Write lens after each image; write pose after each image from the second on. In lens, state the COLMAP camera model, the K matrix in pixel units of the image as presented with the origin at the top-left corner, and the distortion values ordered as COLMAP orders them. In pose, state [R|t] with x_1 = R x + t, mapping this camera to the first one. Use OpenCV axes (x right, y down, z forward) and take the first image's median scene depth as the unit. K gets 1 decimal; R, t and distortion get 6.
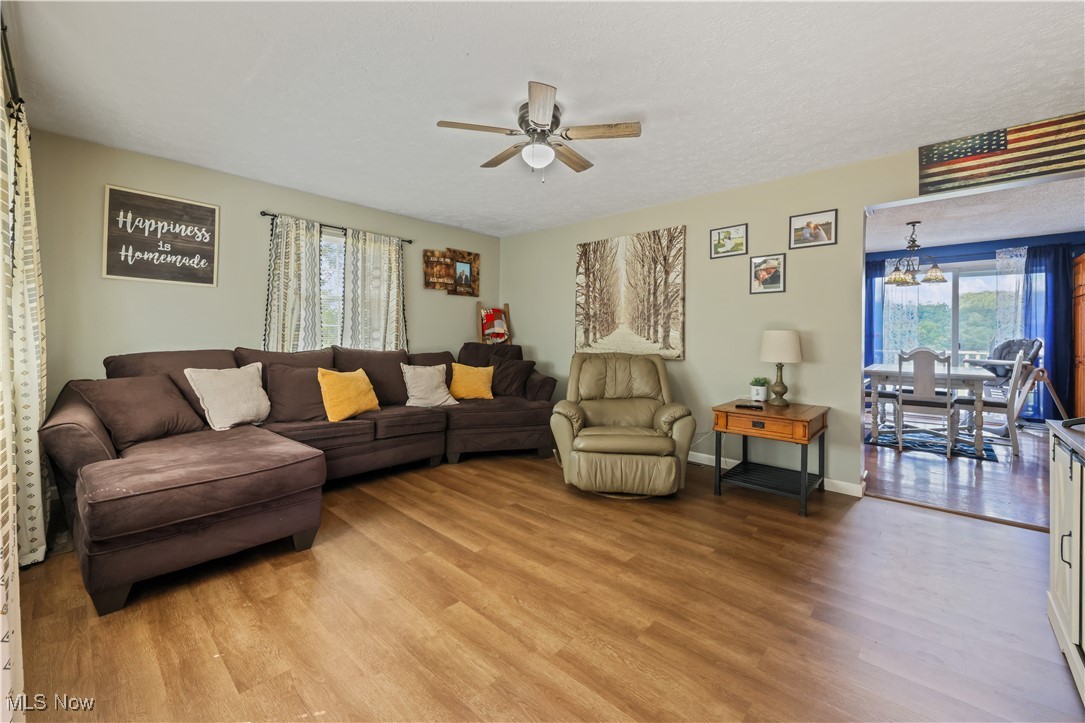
lens RADIAL K [[433.5, 0, 535.6], [0, 433.5, 341.2], [0, 0, 1]] dist [0.002735, 0.000061]
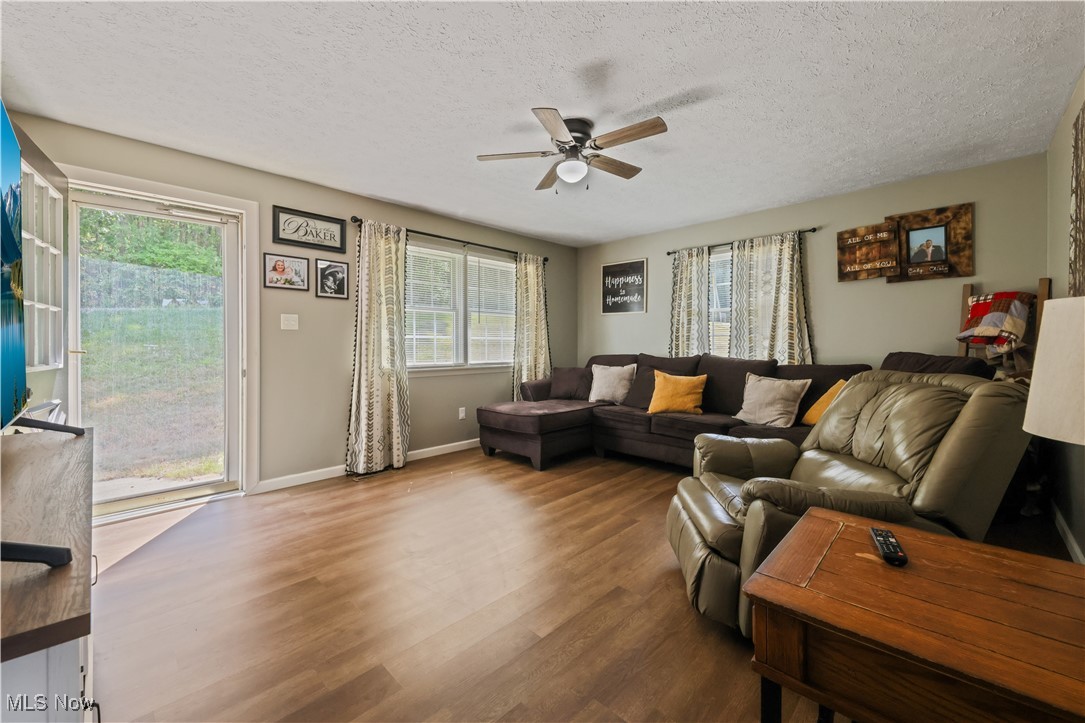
lens RADIAL K [[433.5, 0, 535.6], [0, 433.5, 341.2], [0, 0, 1]] dist [0.002735, 0.000061]
pose [[-0.033778, -0.021139, -0.999206, 0.776101], [-0.008163, 0.999749, -0.020875, 0.007448], [0.999396, 0.007452, -0.033942, 0.692995]]
